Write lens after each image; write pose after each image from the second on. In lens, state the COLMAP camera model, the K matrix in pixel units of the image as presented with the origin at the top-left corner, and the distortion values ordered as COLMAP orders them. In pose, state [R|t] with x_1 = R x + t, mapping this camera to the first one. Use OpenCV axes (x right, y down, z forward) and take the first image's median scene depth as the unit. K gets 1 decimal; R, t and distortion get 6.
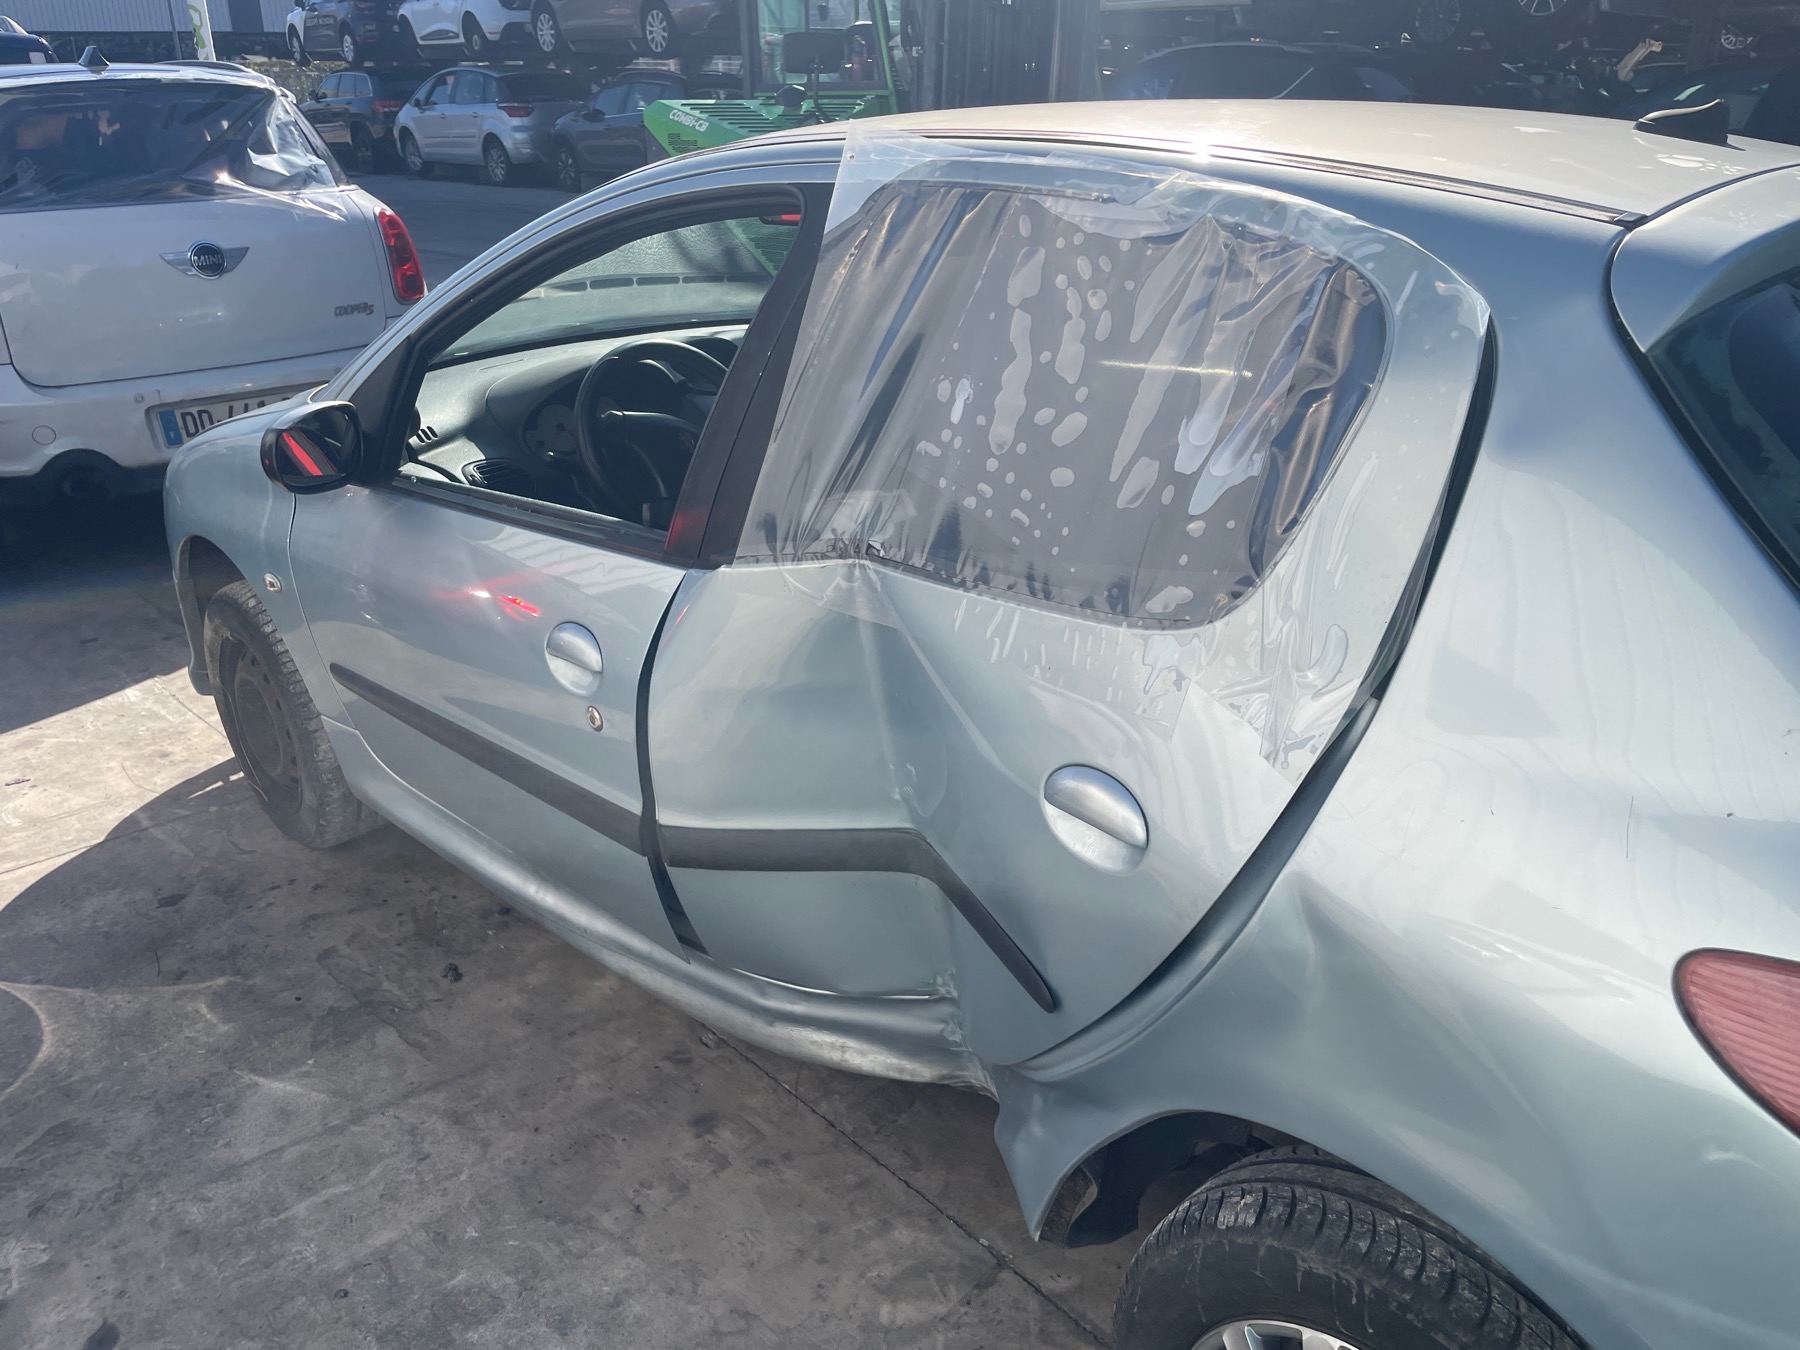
lens RADIAL K [[1365.6, 0, 914.8], [0, 1365.6, 660.2], [0, 0, 1]] dist [0.073434, -0.096370]
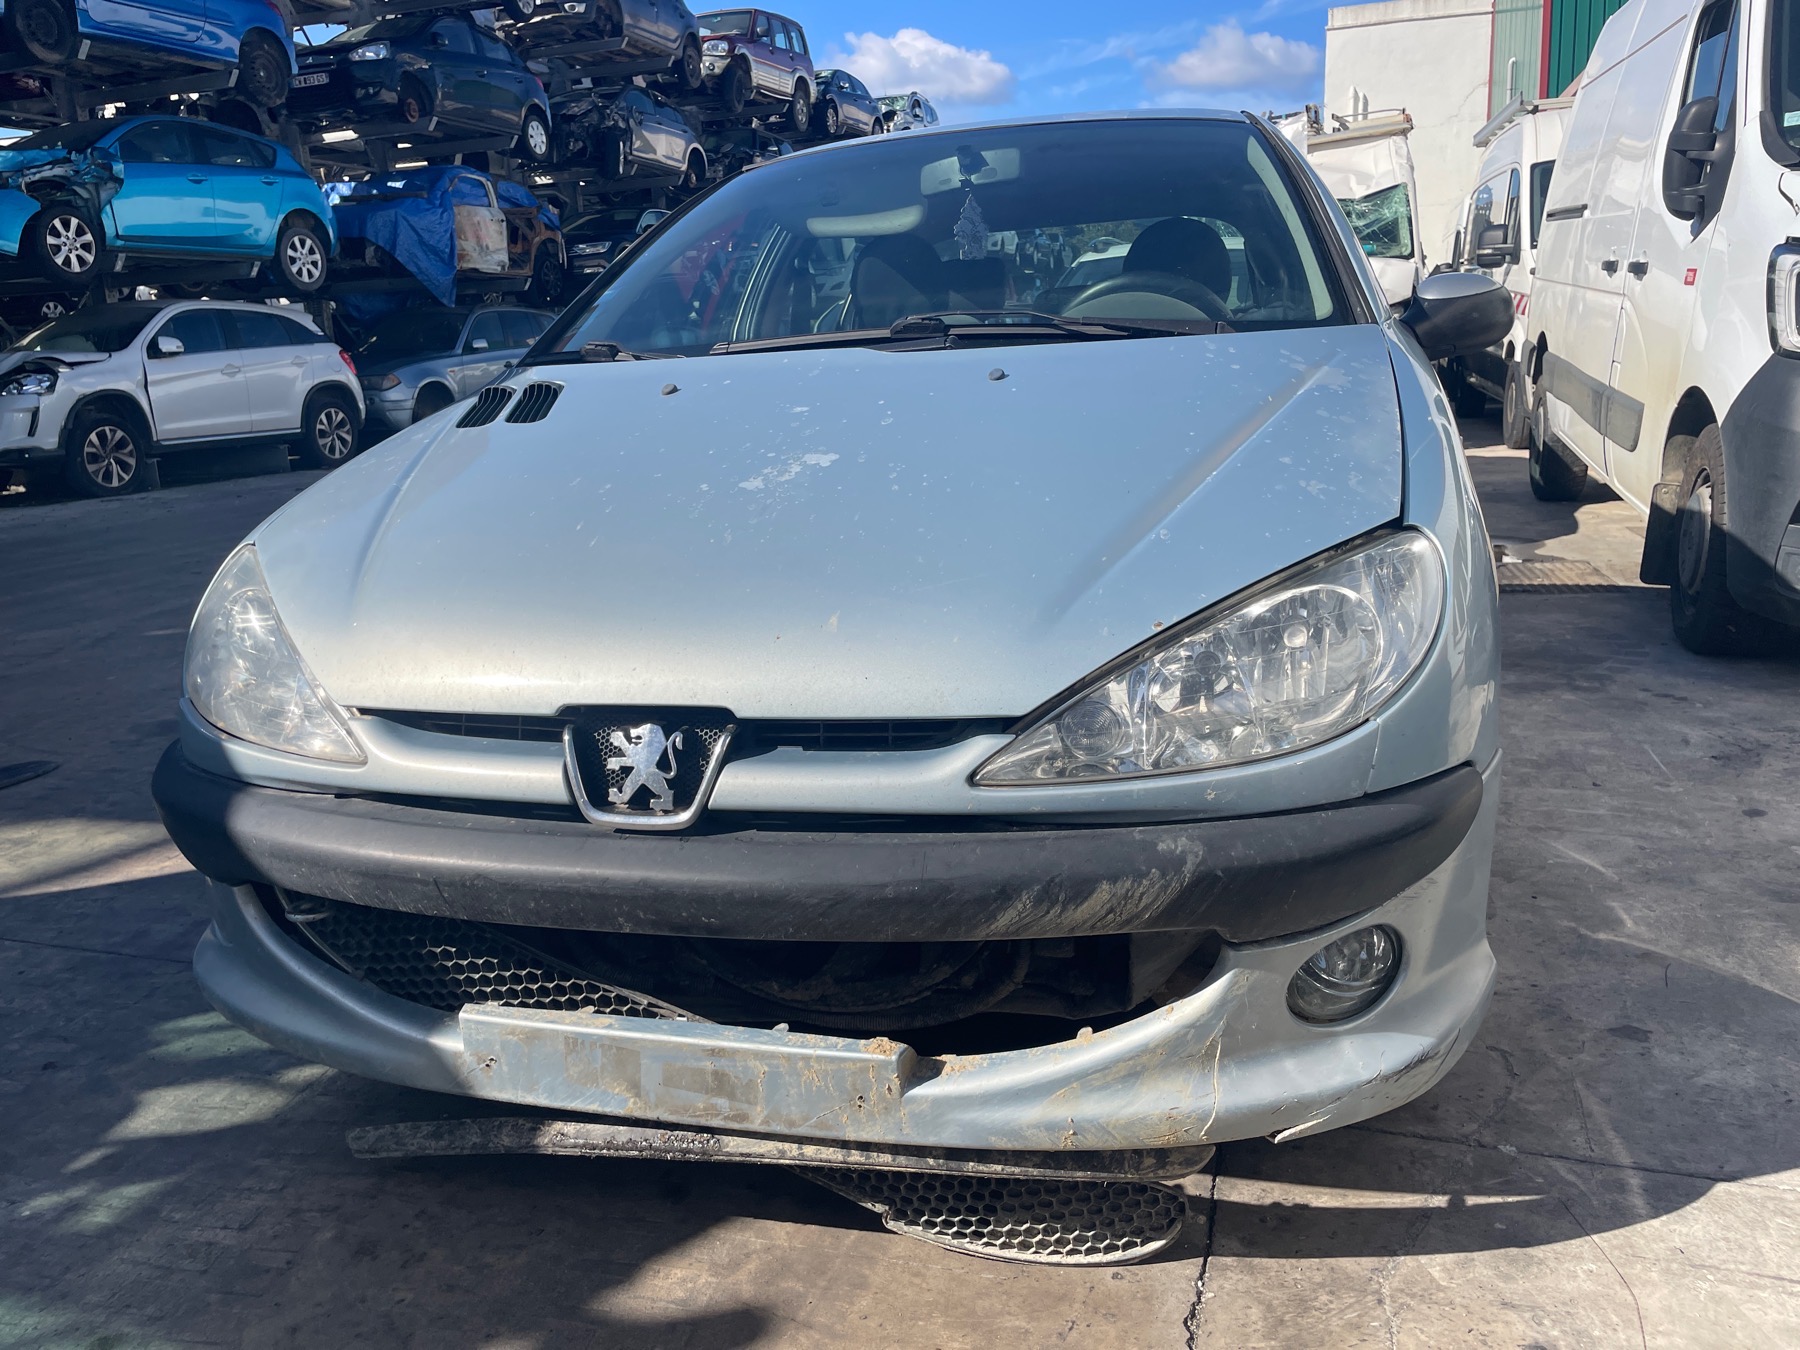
lens RADIAL K [[1365.6, 0, 889.3], [0, 1365.6, 667.9], [0, 0, 1]] dist [0.073434, -0.096370]
pose [[-0.487953, -0.171988, 0.855758, -1.069025], [0.380411, 0.840490, 0.385829, -0.456868], [-0.785614, 0.513806, -0.344693, 1.670617]]
